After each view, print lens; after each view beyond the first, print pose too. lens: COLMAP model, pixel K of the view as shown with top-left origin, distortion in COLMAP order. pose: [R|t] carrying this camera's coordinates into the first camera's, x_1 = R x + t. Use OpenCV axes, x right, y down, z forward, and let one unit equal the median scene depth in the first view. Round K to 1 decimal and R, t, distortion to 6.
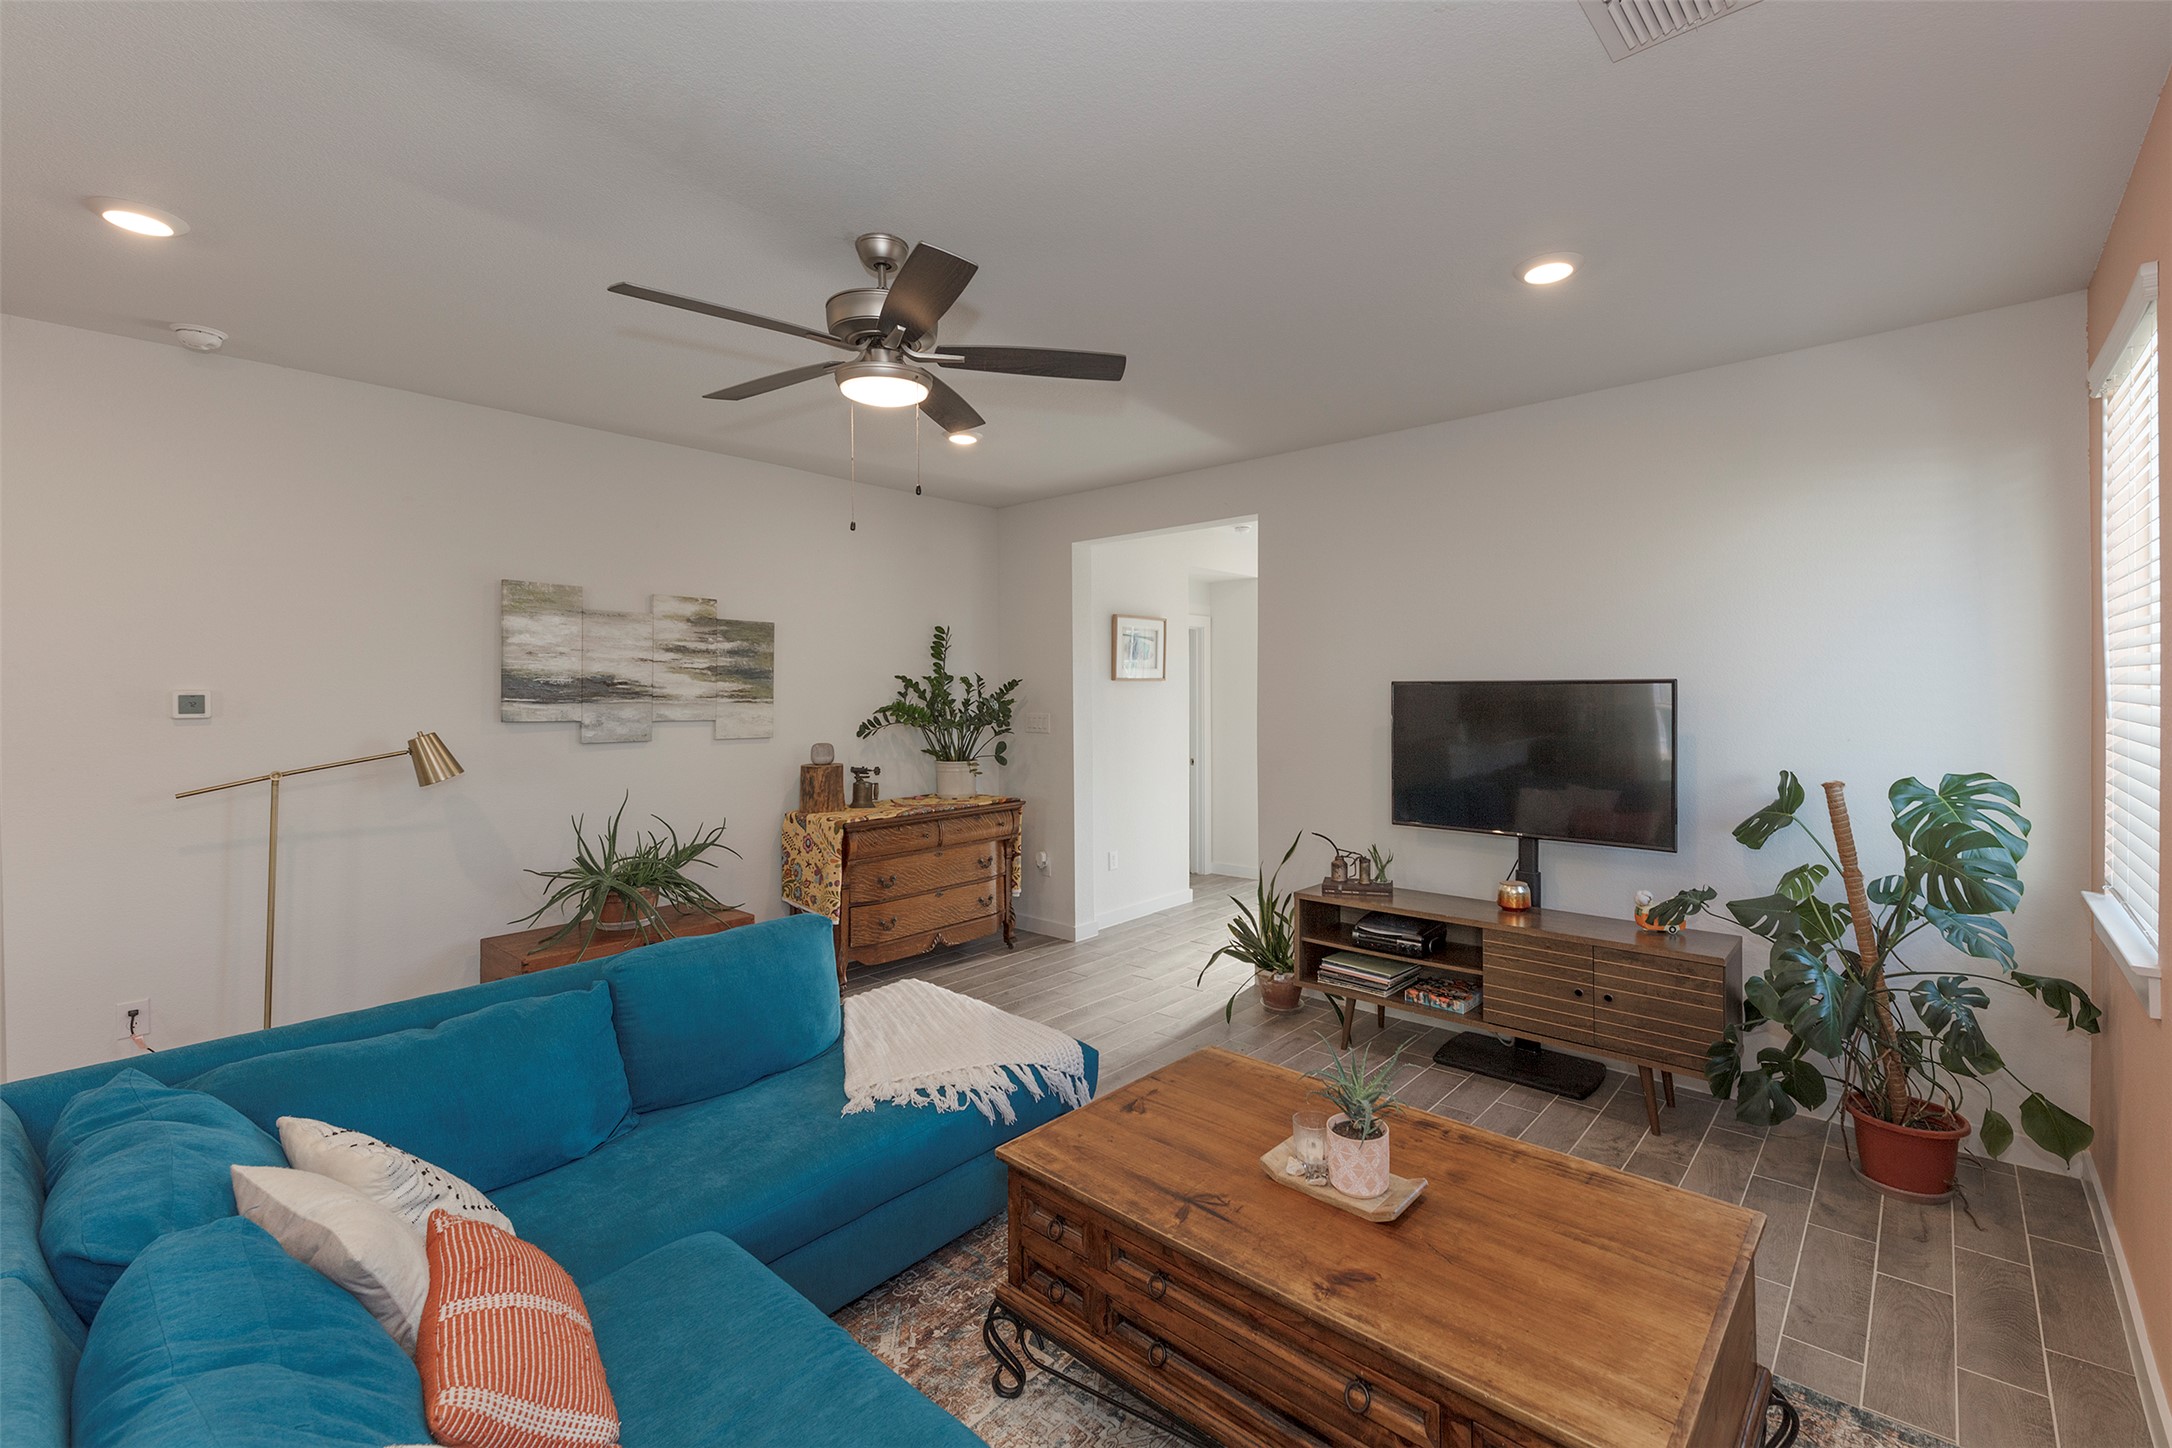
lens RADIAL K [[938.9, 0, 1092.5], [0, 938.9, 704.6], [0, 0, 1]] dist [0.008638, -0.000272]
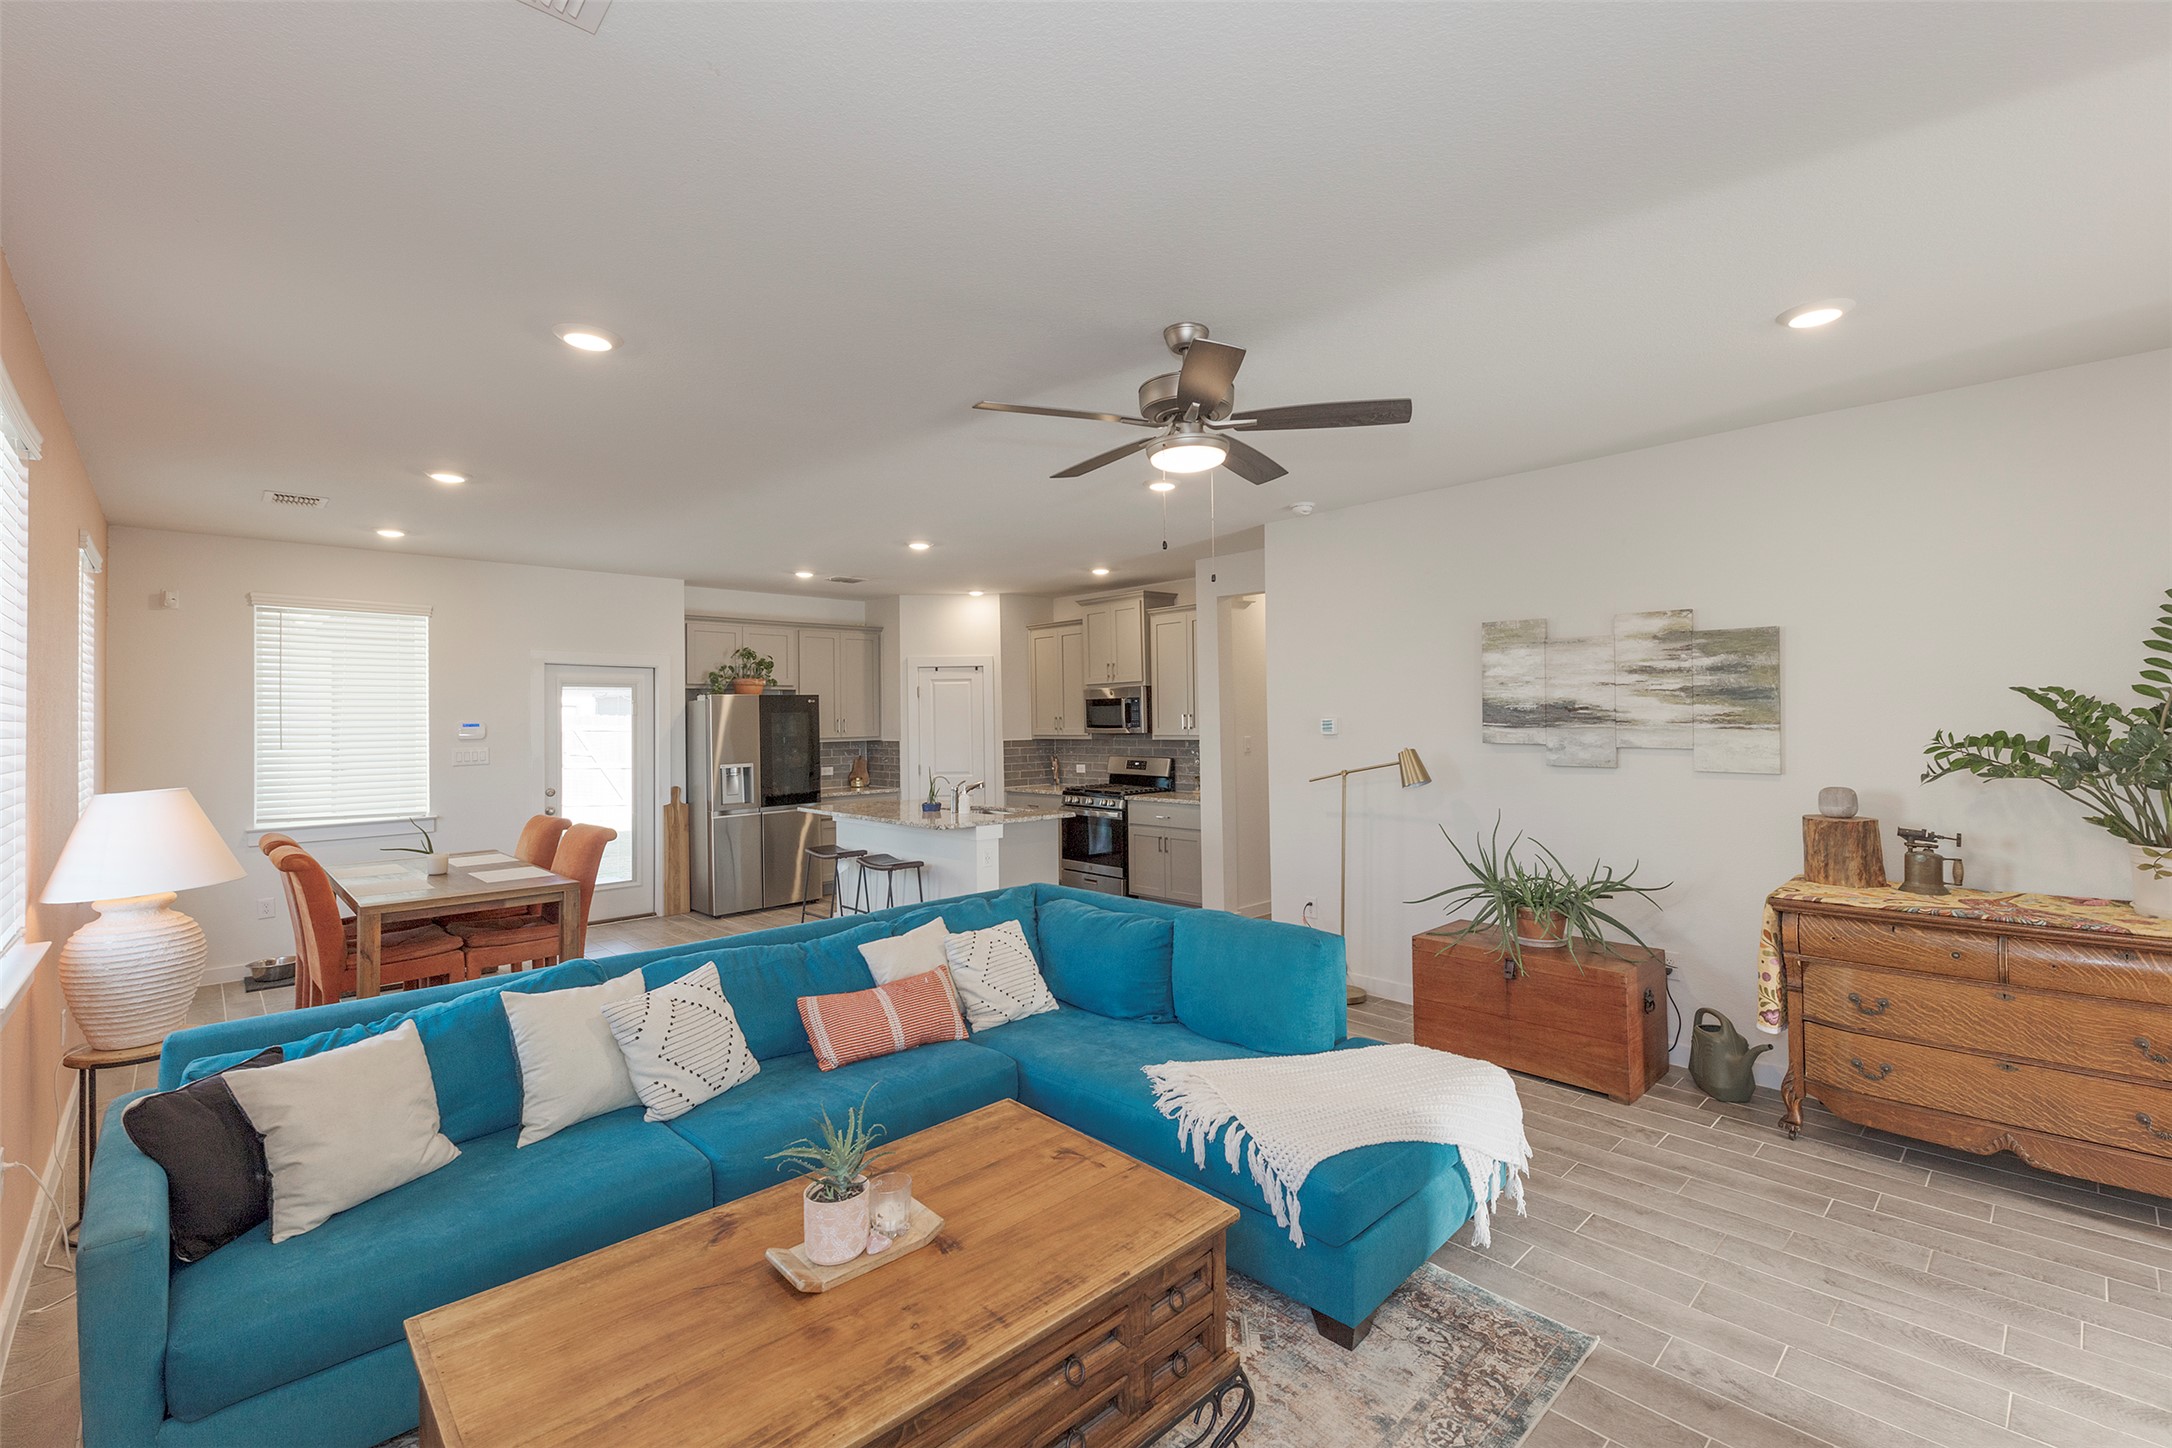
lens RADIAL K [[885.9, 0, 1099.0], [0, 885.9, 719.4], [0, 0, 1]] dist [0.021608, -0.000408]
pose [[-0.059229, 0.006352, -0.998224, 0.467499], [0.000916, 0.999980, 0.006309, -0.016767], [0.998244, -0.000541, -0.059234, 0.523397]]
